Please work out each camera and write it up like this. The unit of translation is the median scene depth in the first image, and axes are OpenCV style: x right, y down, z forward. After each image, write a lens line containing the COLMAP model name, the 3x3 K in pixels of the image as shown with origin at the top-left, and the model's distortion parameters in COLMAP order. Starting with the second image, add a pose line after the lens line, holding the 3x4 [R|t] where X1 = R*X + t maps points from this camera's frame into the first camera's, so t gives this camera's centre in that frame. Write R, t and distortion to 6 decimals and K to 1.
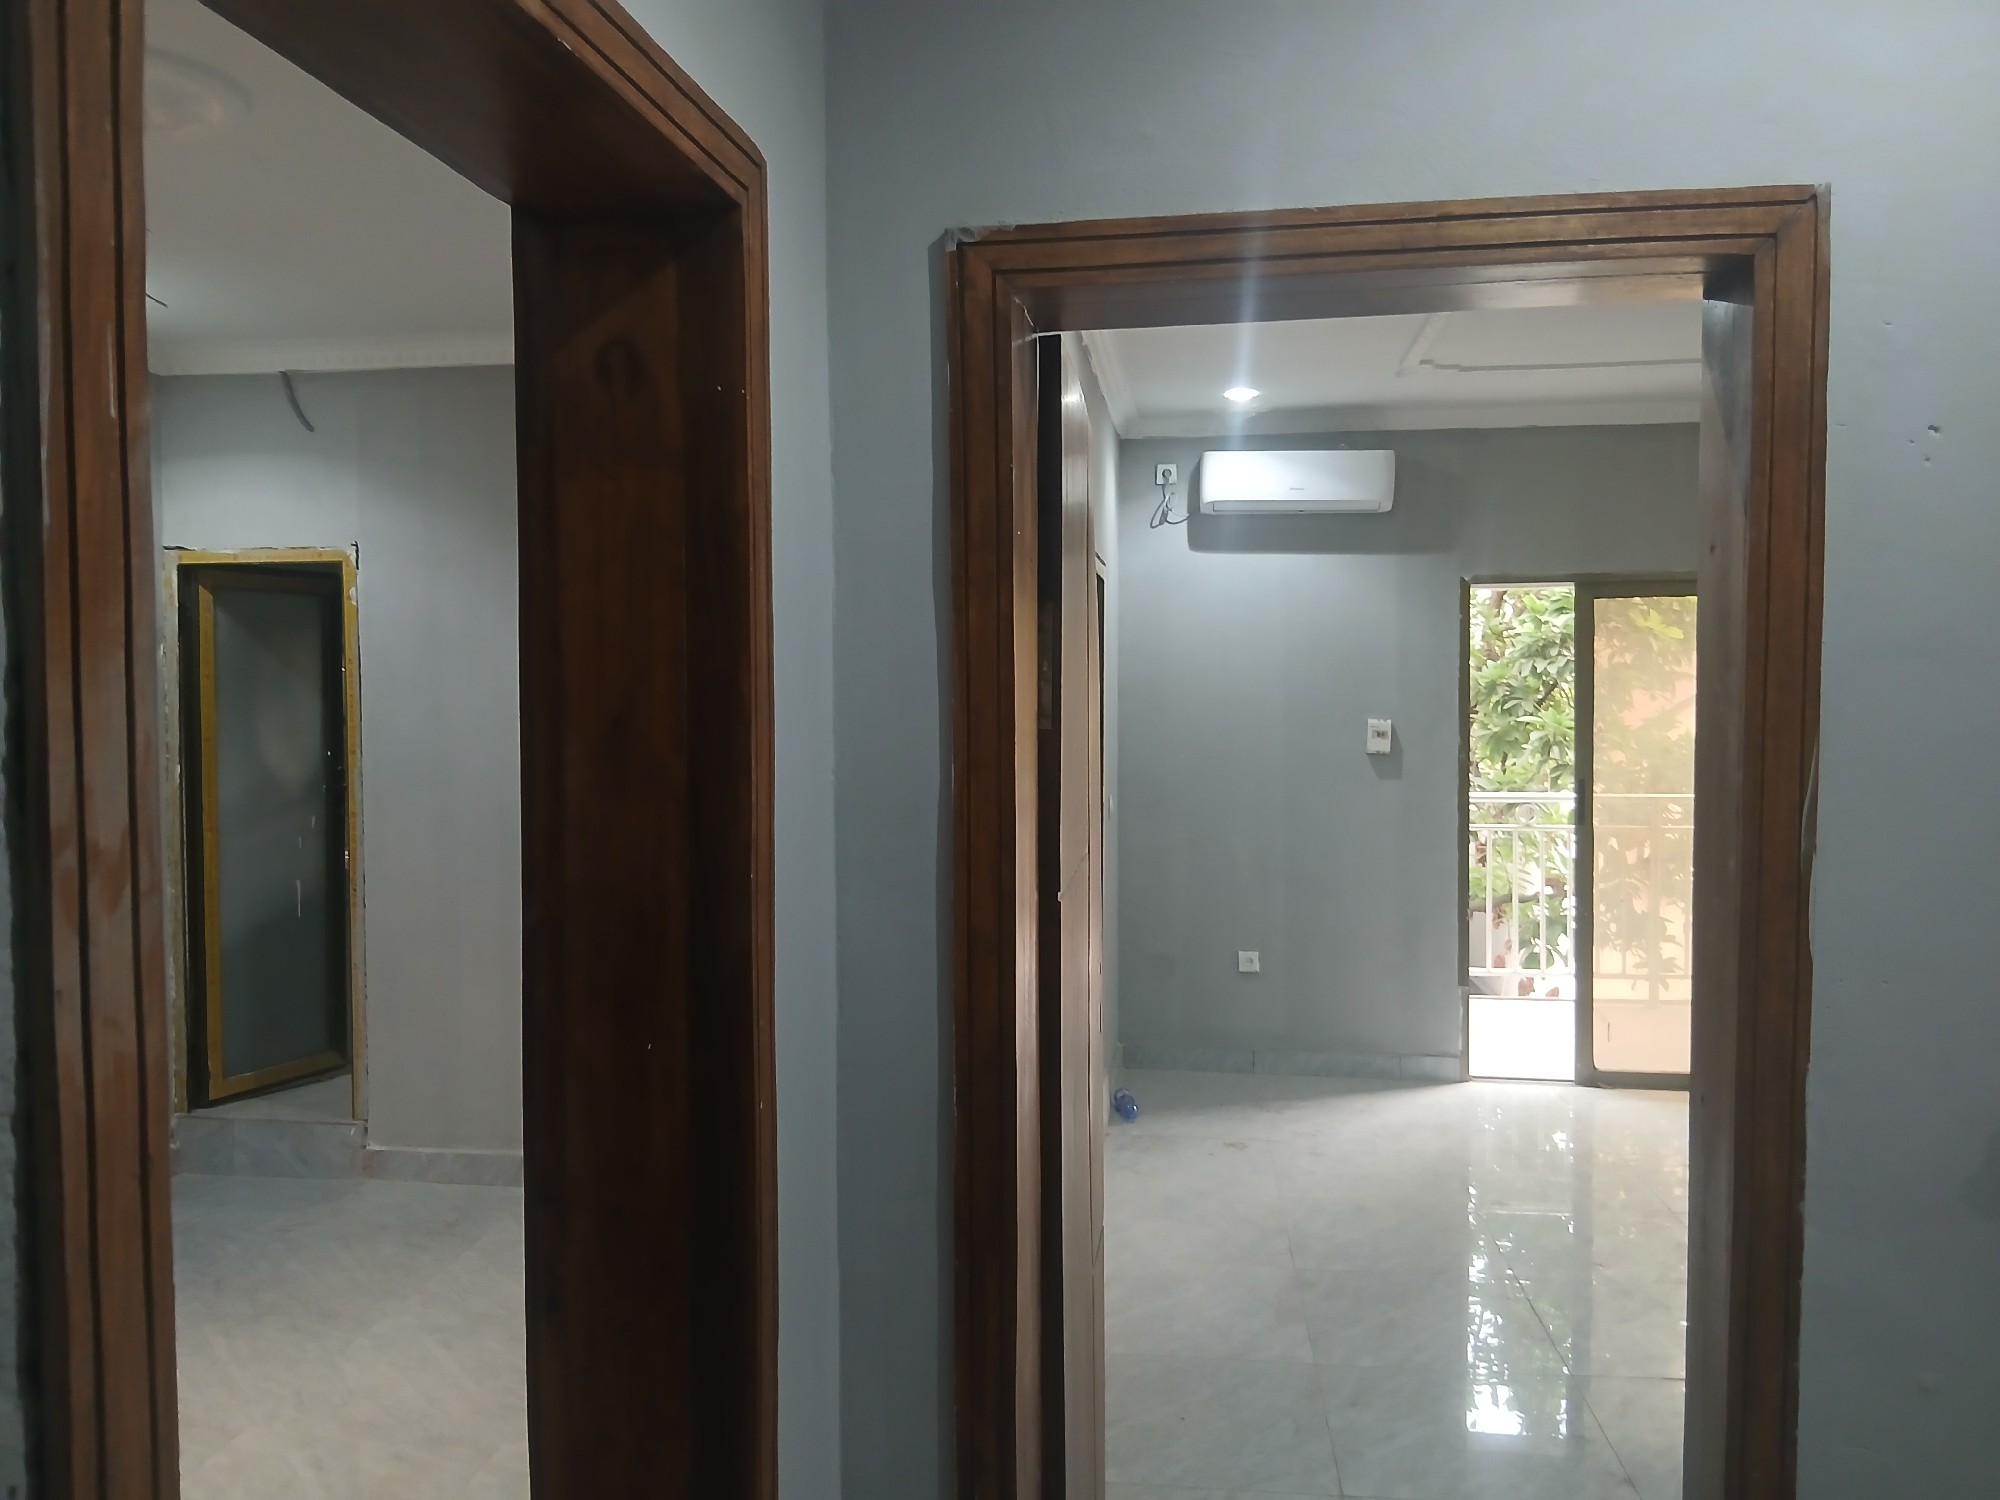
lens RADIAL K [[1544.1, 0, 997.1], [0, 1544.1, 750.1], [0, 0, 1]] dist [0.107901, -0.218099]
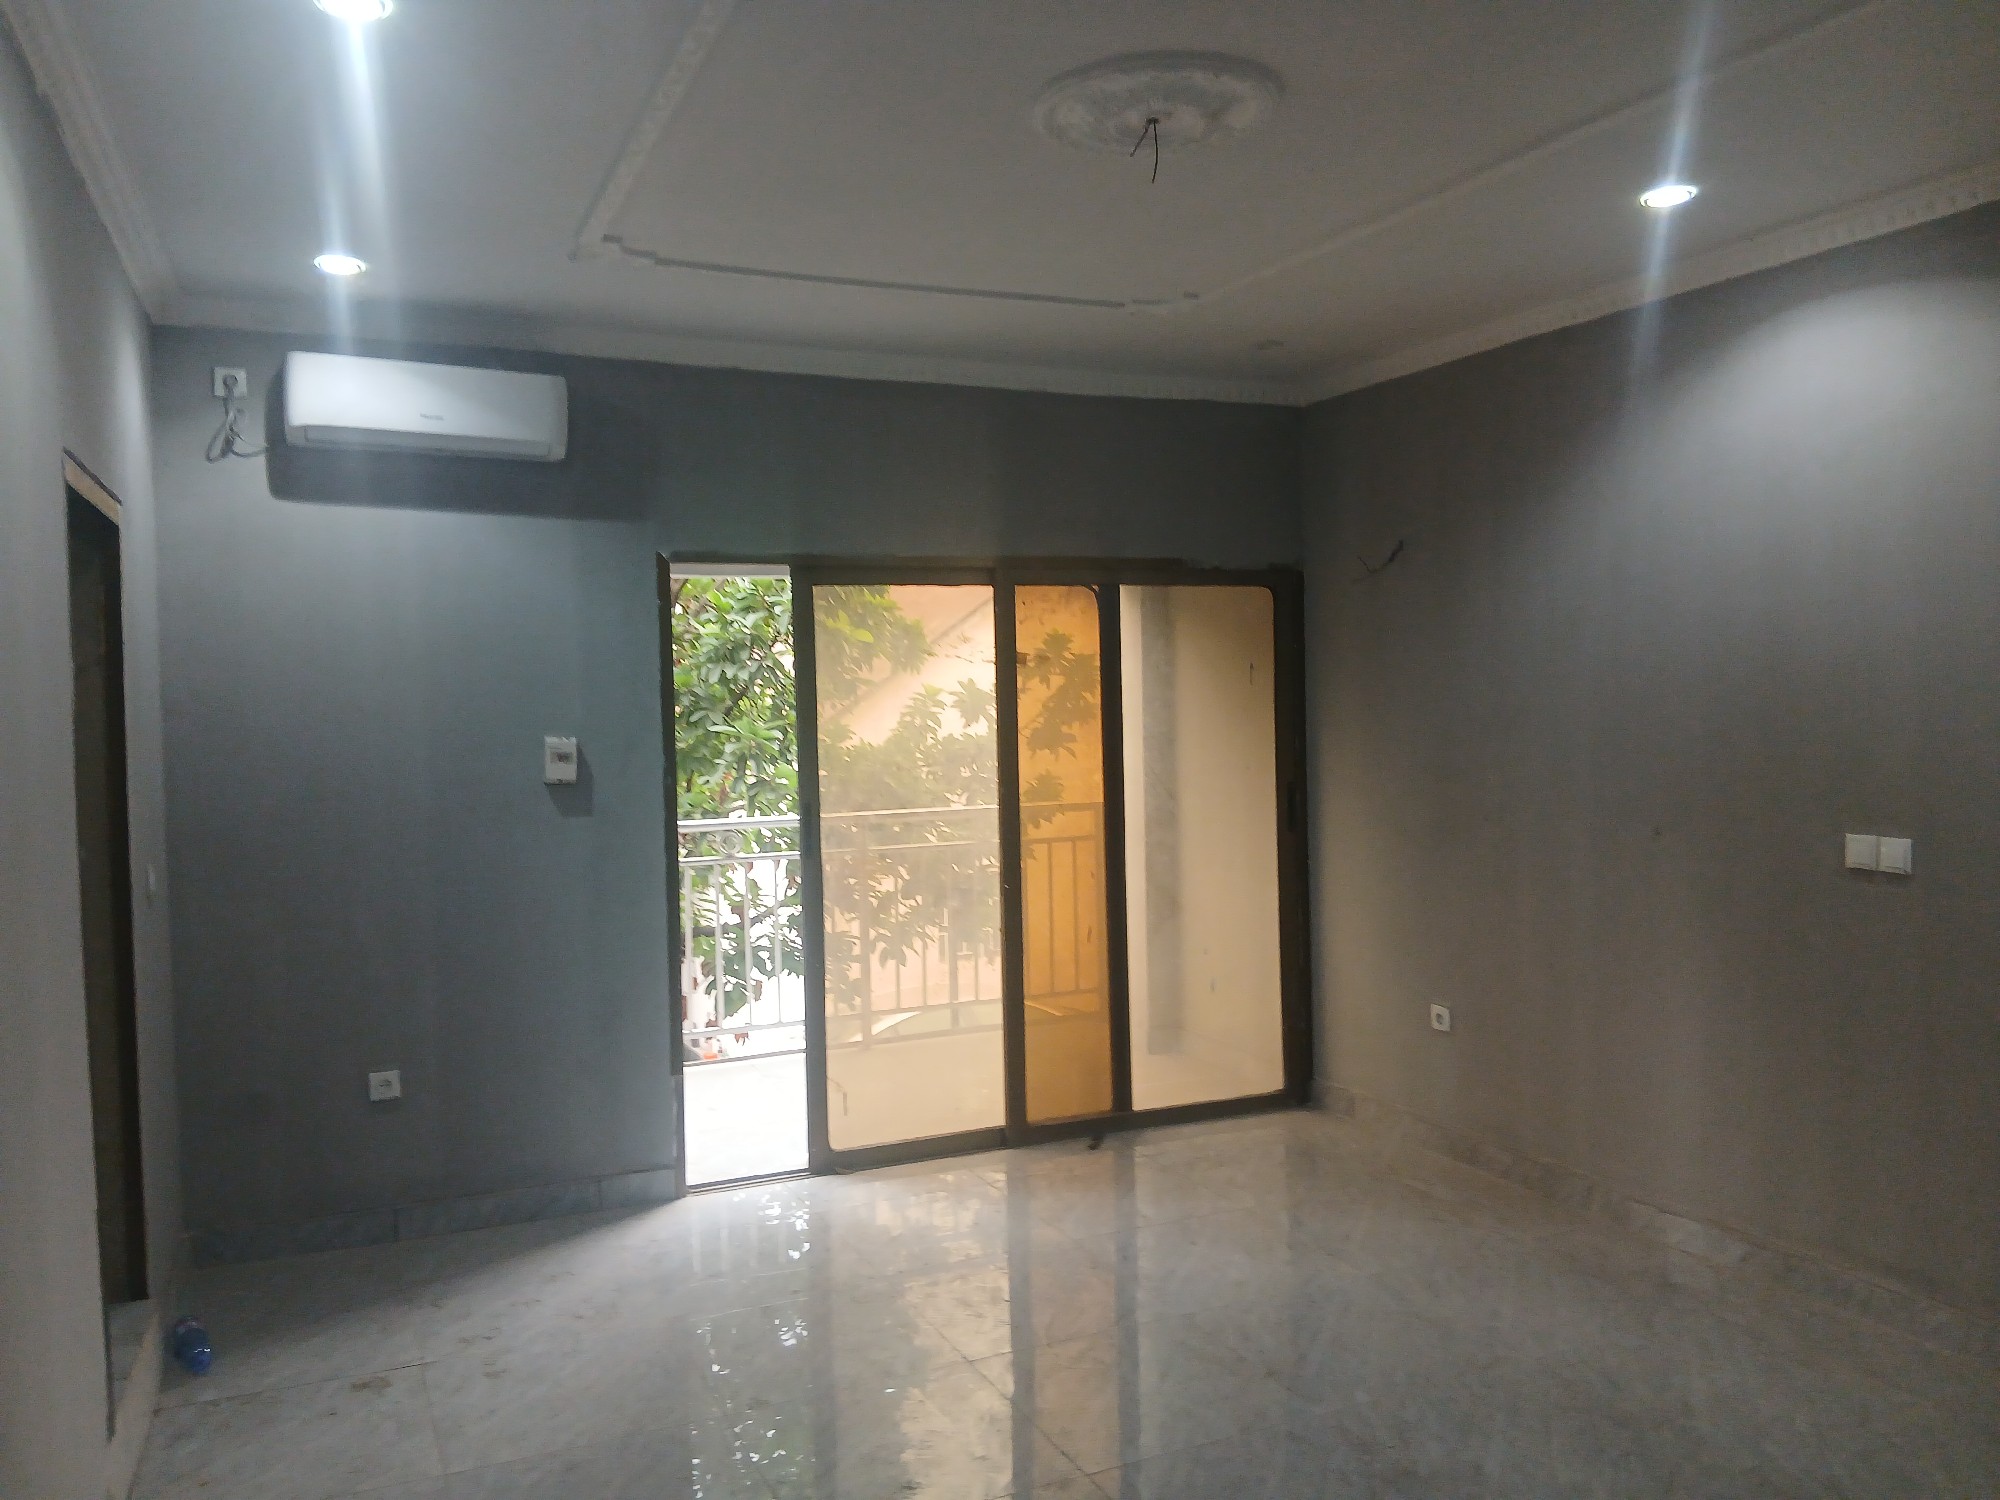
lens RADIAL K [[1544.1, 0, 997.1], [0, 1544.1, 750.1], [0, 0, 1]] dist [0.107901, -0.218099]
pose [[0.859802, -0.030628, 0.509709, 0.041584], [0.035696, 0.999363, -0.000162, -0.005516], [-0.509379, 0.018333, 0.860347, 0.230025]]
